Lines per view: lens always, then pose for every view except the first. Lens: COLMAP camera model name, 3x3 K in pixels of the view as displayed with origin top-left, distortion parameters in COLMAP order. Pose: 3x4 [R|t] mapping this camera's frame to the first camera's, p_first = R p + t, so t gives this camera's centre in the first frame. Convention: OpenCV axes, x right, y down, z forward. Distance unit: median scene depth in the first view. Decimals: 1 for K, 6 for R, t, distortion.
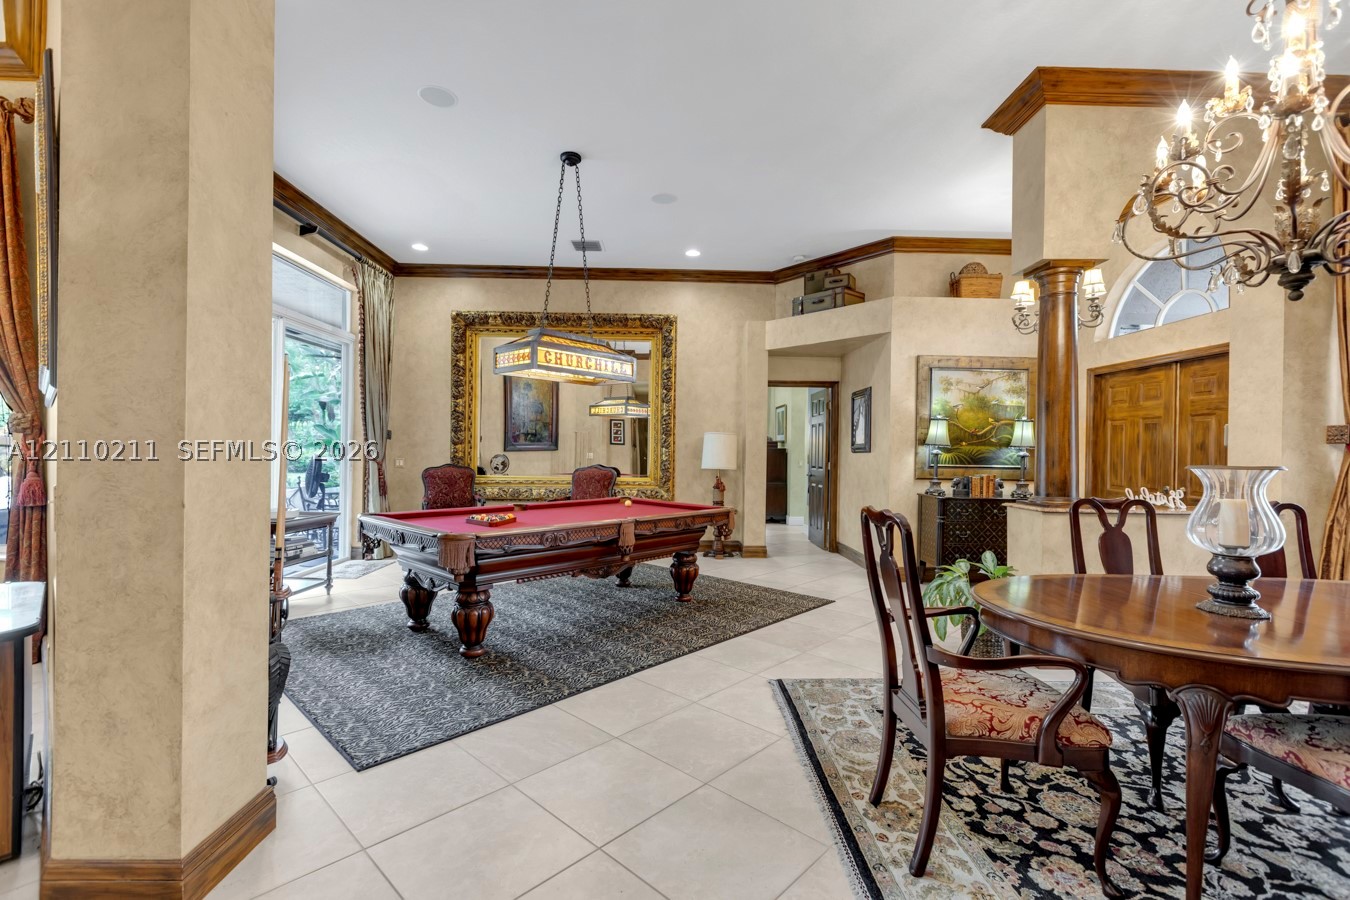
lens RADIAL K [[601.6, 0, 672.5], [0, 601.6, 451.8], [0, 0, 1]] dist [-0.000262, 0.000140]
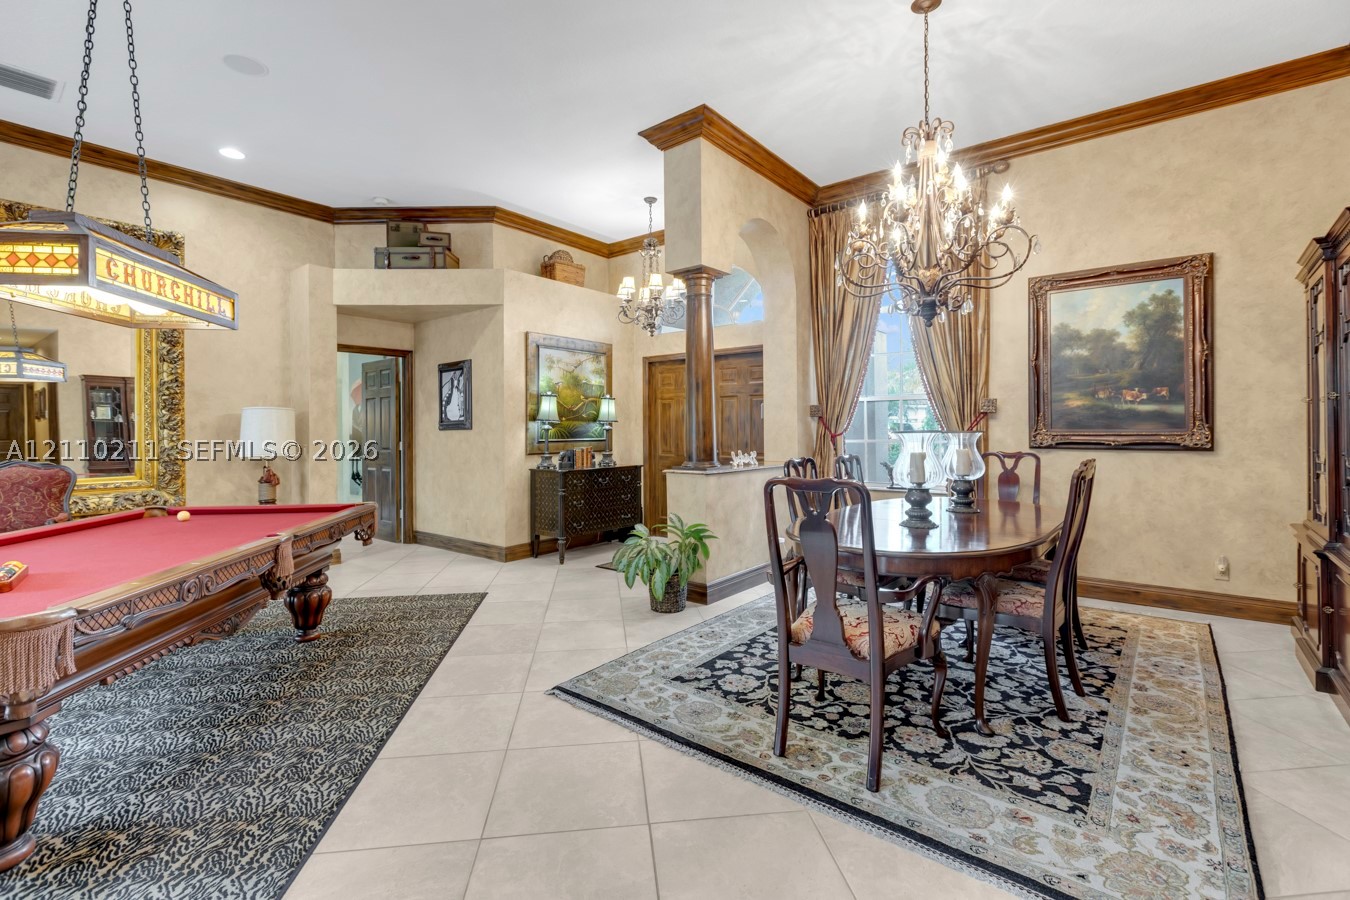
lens RADIAL K [[607.6, 0, 672.7], [0, 607.6, 426.0], [0, 0, 1]] dist [0.001000, 0.000097]
pose [[0.636074, -0.016642, 0.771448, -0.235776], [0.020365, 0.999781, 0.004776, -0.002597], [-0.771359, 0.012673, 0.636274, 0.177729]]
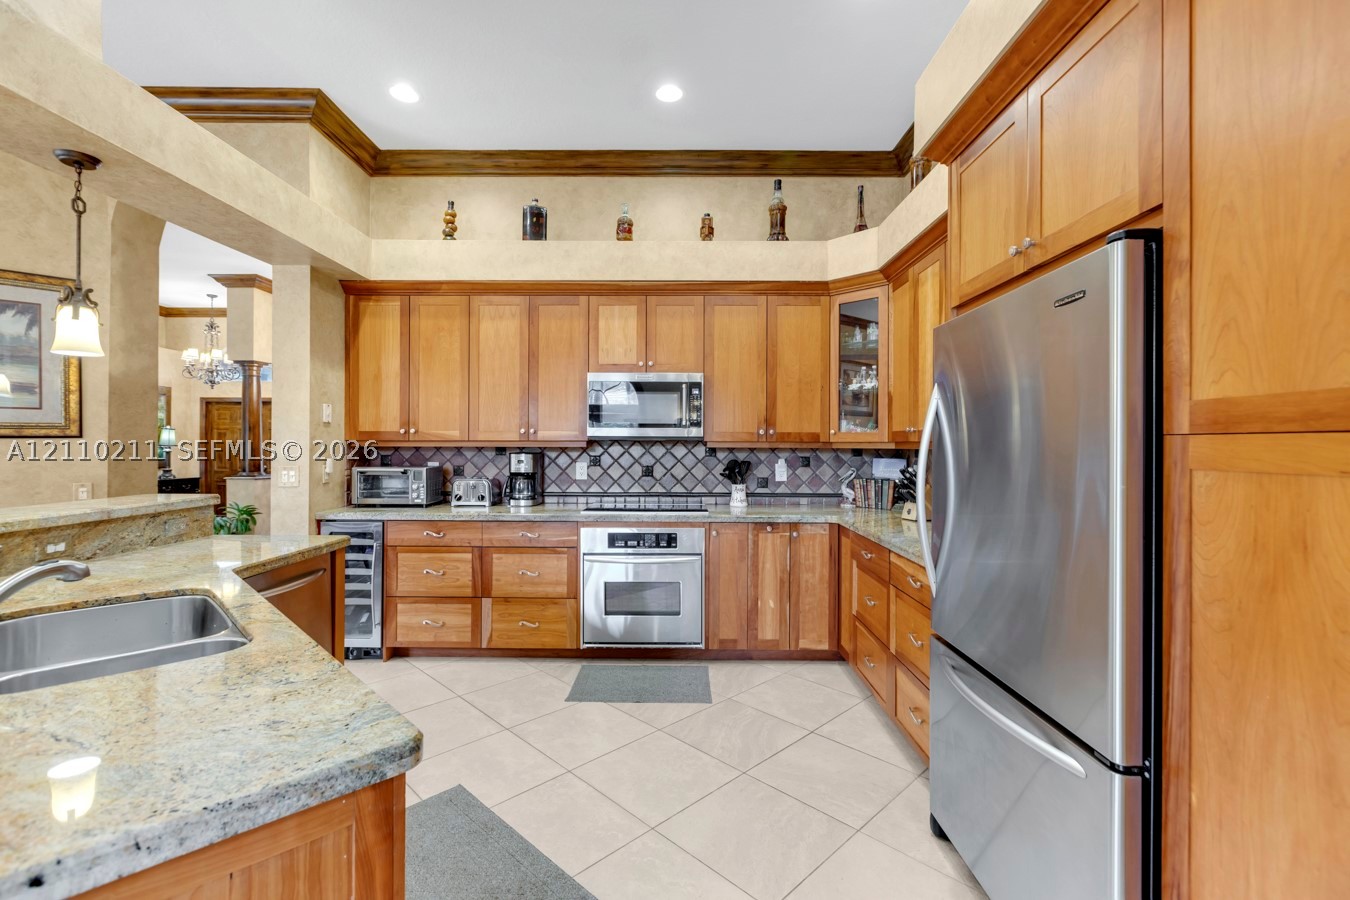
lens RADIAL K [[598.0, 0, 673.7], [0, 598.0, 444.0], [0, 0, 1]] dist [-0.000044, -0.000592]
pose [[0.031520, -0.013465, 0.999412, -0.940613], [0.001346, 0.999909, 0.013430, -0.032693], [-0.999502, 0.000922, 0.031535, -0.356449]]
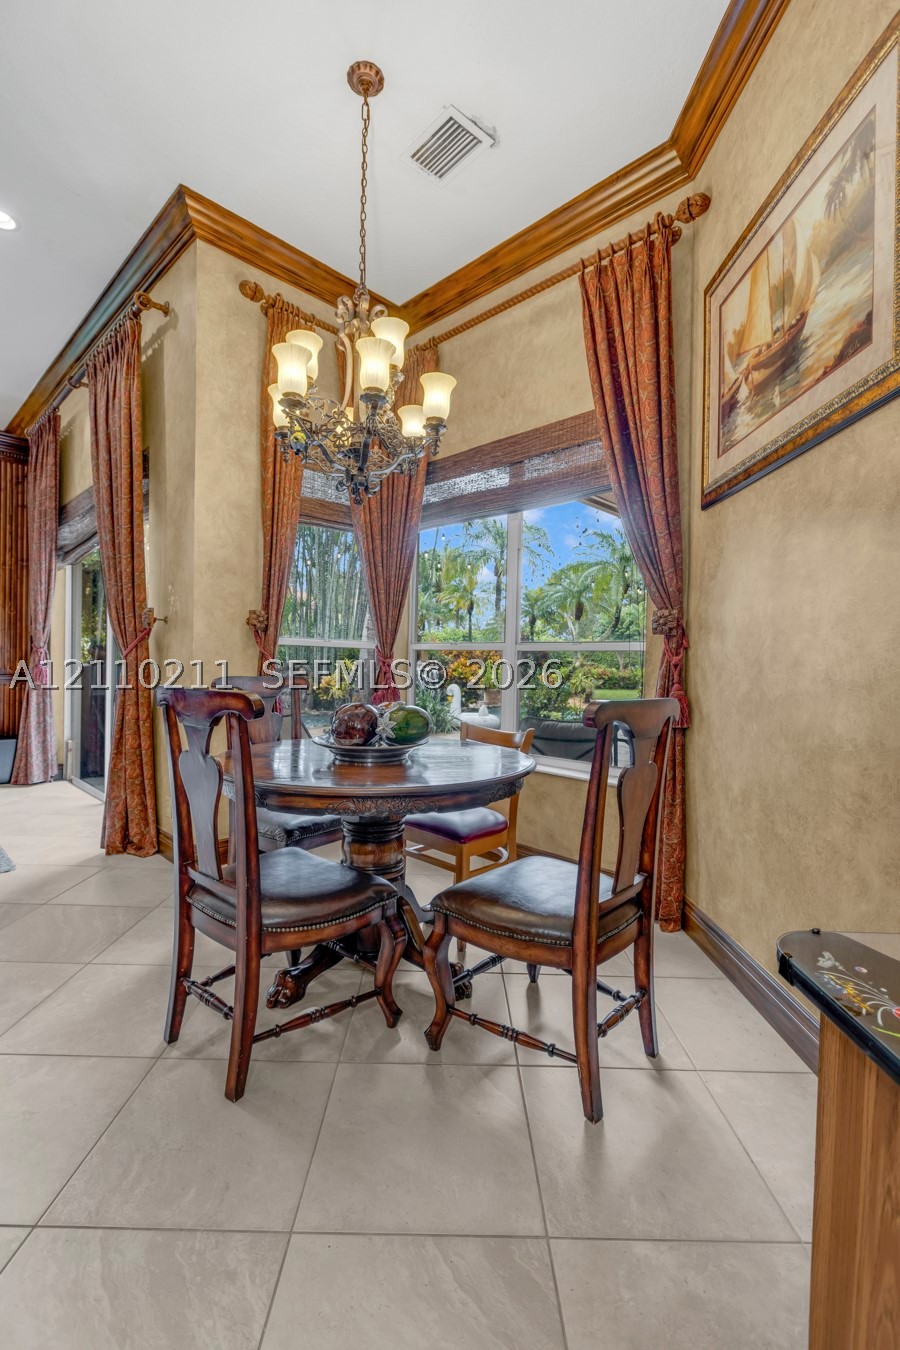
lens RADIAL K [[598.0, 0, 450.0], [0, 598.0, 675.0], [0, 0, 1]] dist [-0.000044, -0.000592]
pose [[0.694559, 0.019188, -0.719179, -0.444130], [-0.017633, 0.999798, 0.009645, 0.012207], [0.719219, 0.005982, 0.694757, 0.154398]]
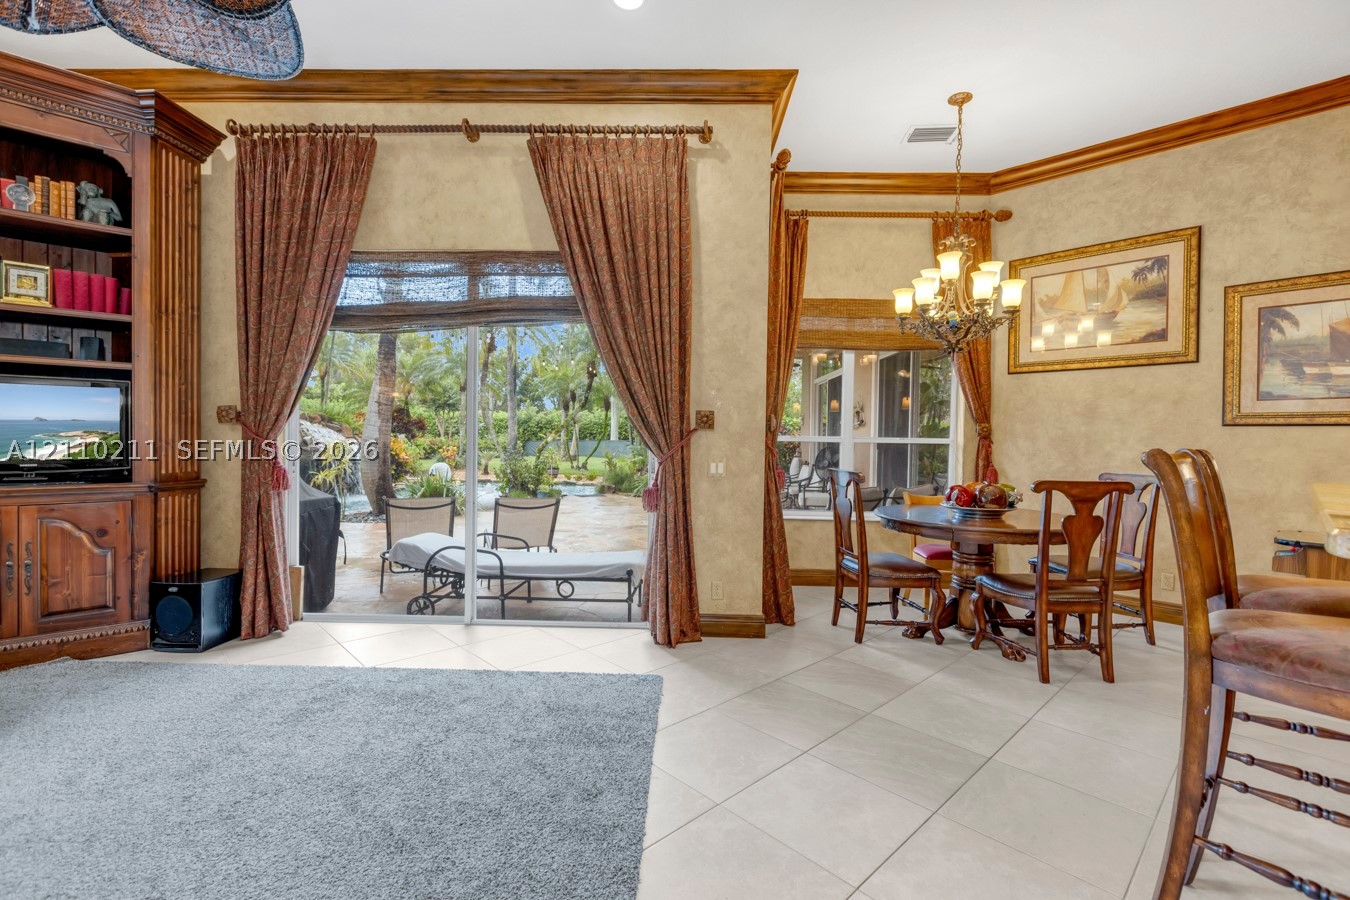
lens RADIAL K [[601.0, 0, 667.8], [0, 601.0, 445.2], [0, 0, 1]] dist [-0.000044, -0.000046]
pose [[0.998809, 0.004307, -0.048596, -1.114343], [-0.003860, 0.999949, 0.009285, -0.013207], [0.048633, -0.009087, 0.998775, -0.317040]]
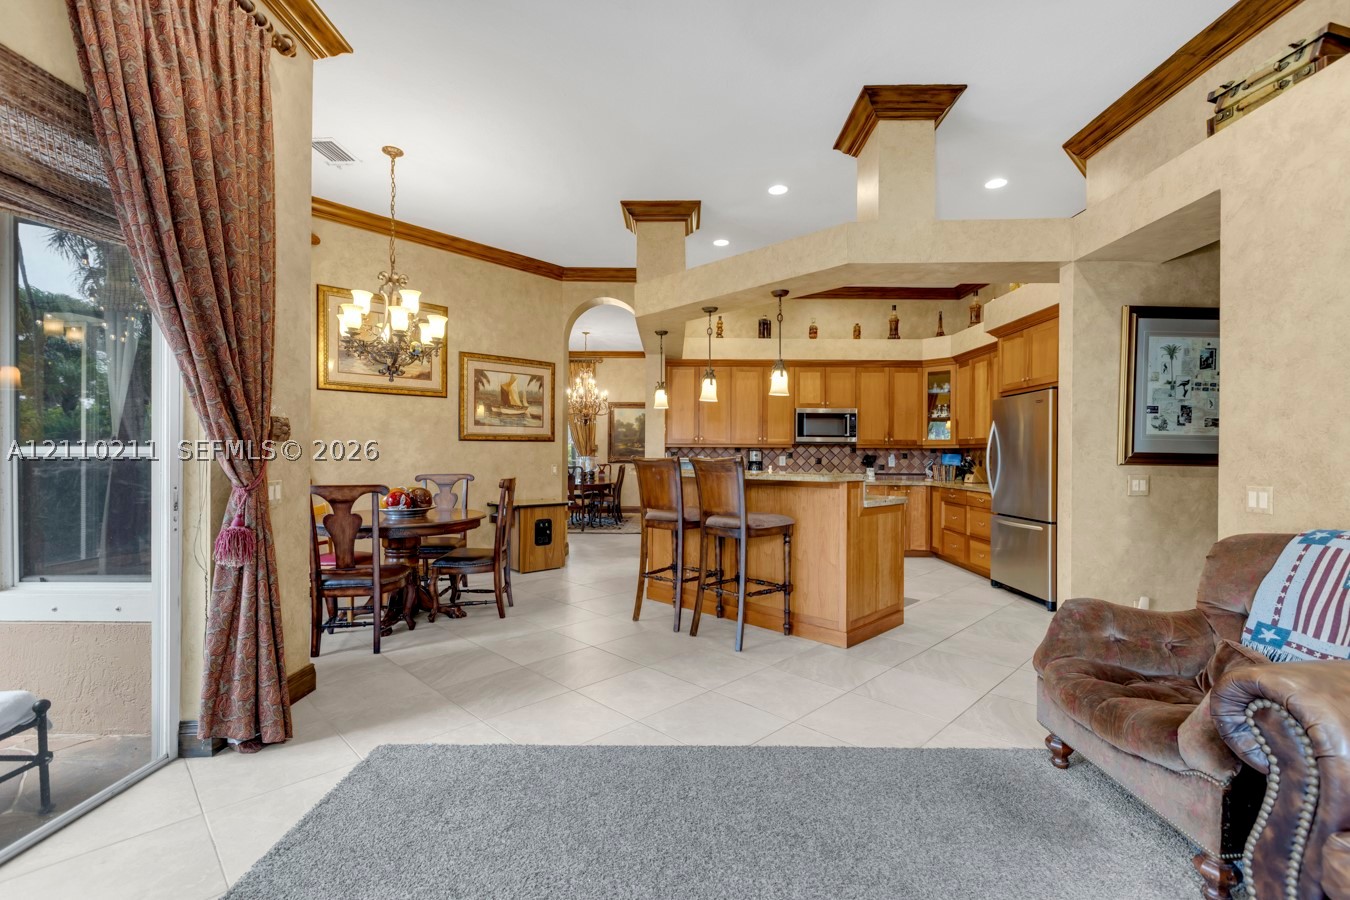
lens RADIAL K [[599.2, 0, 672.4], [0, 599.2, 457.2], [0, 0, 1]] dist [0.001953, 0.000310]
pose [[0.029203, -0.017754, 0.999416, -1.604622], [-0.000011, 0.999842, 0.017762, -0.021003], [-0.999573, -0.000530, 0.029199, 0.011782]]
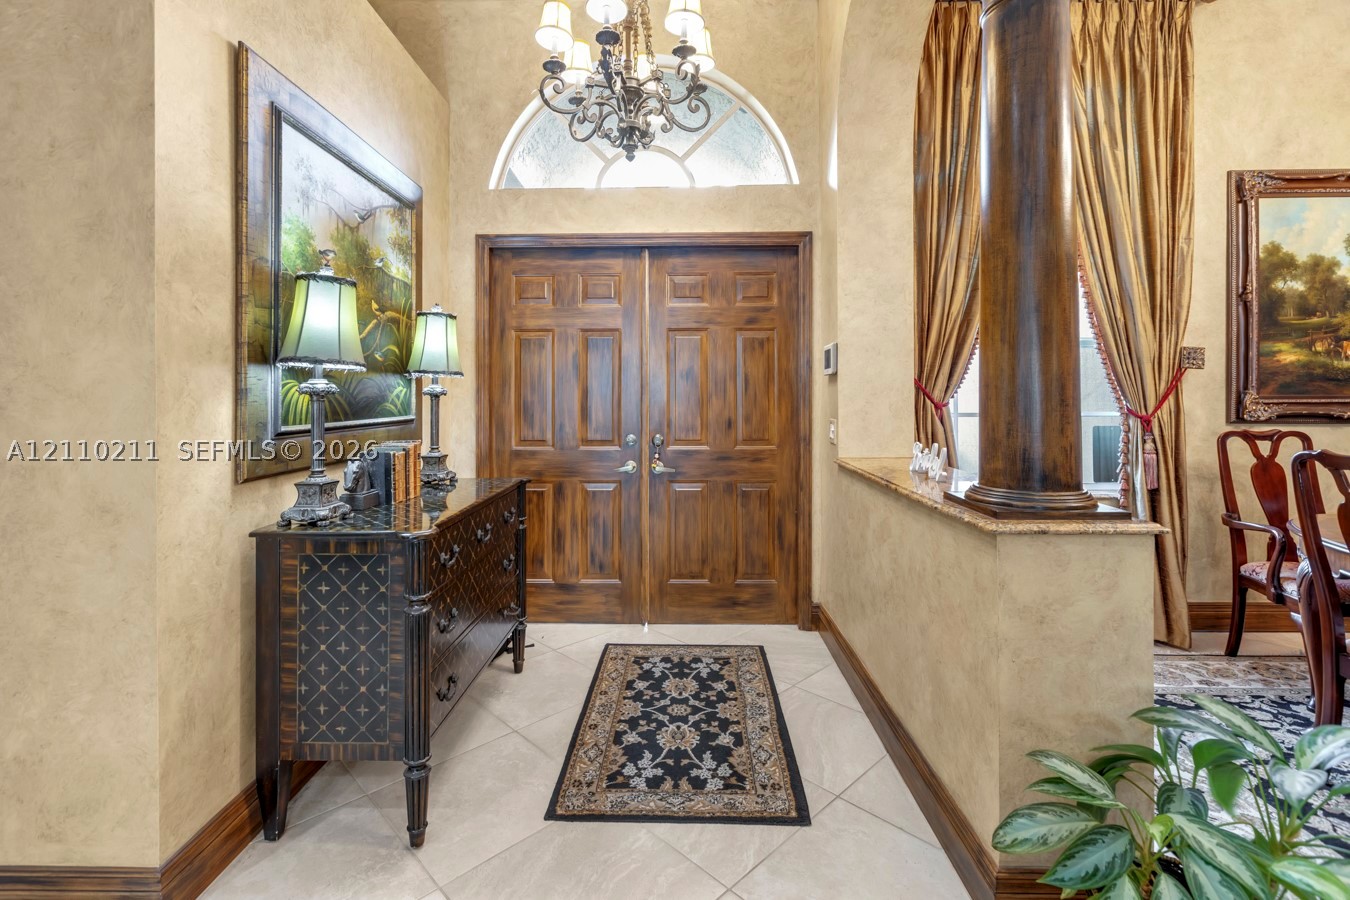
lens RADIAL K [[621.1, 0, 672.0], [0, 621.1, 392.0], [0, 0, 1]] dist [0.000299, 0.000099]
pose [[0.038798, -0.014944, 0.999135, 0.129256], [0.008185, 0.999859, 0.014637, 0.000446], [-0.999214, 0.007610, 0.038915, 0.834647]]
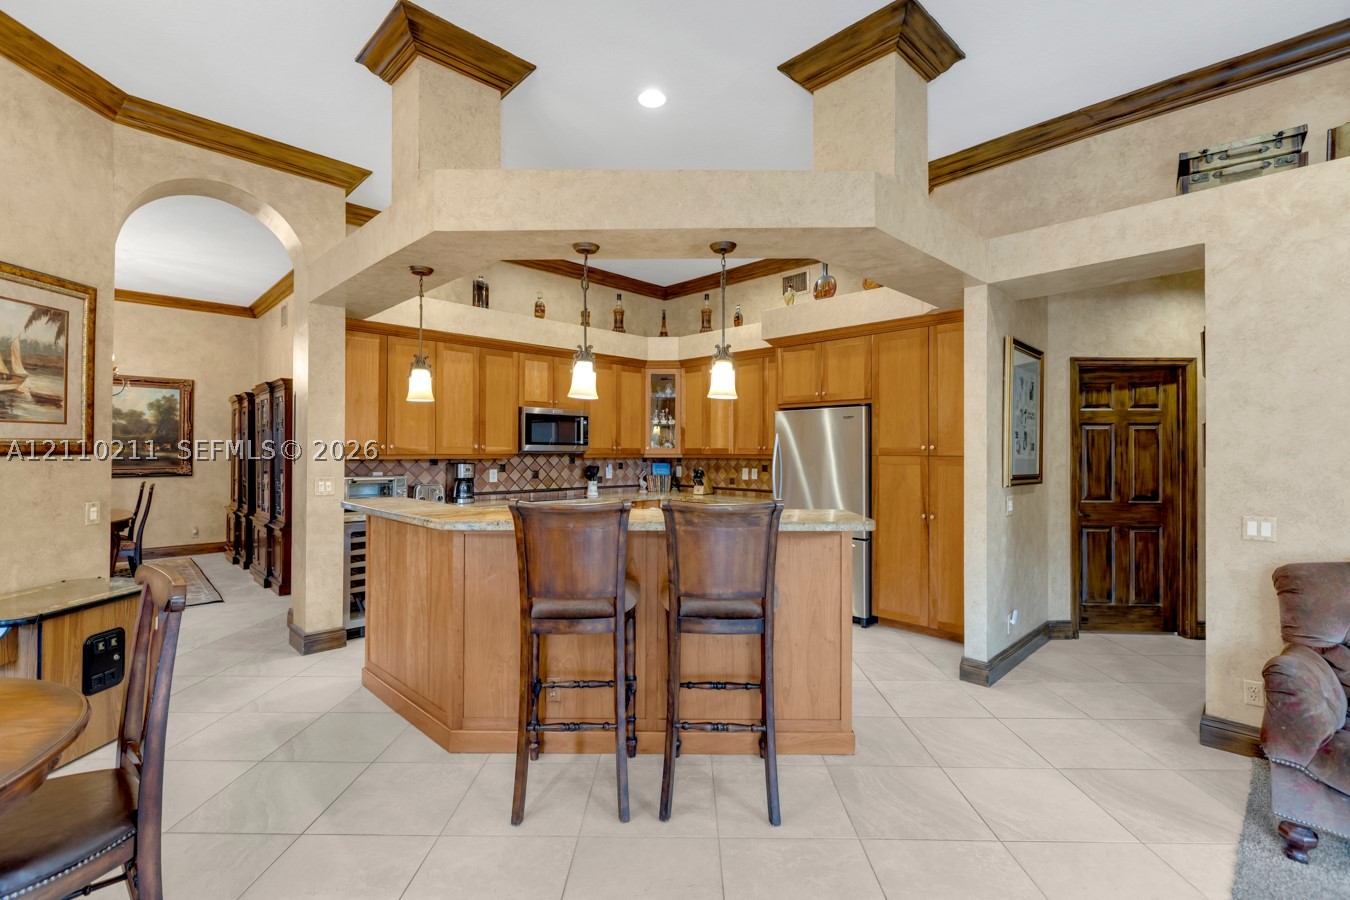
lens RADIAL K [[606.9, 0, 674.1], [0, 606.9, 446.8], [0, 0, 1]] dist [-0.000851, -0.000036]
pose [[-0.682265, -0.011212, 0.731019, -1.171921], [-0.009334, 0.999934, 0.006626, -0.048915], [-0.731045, -0.002303, -0.682325, 0.294170]]
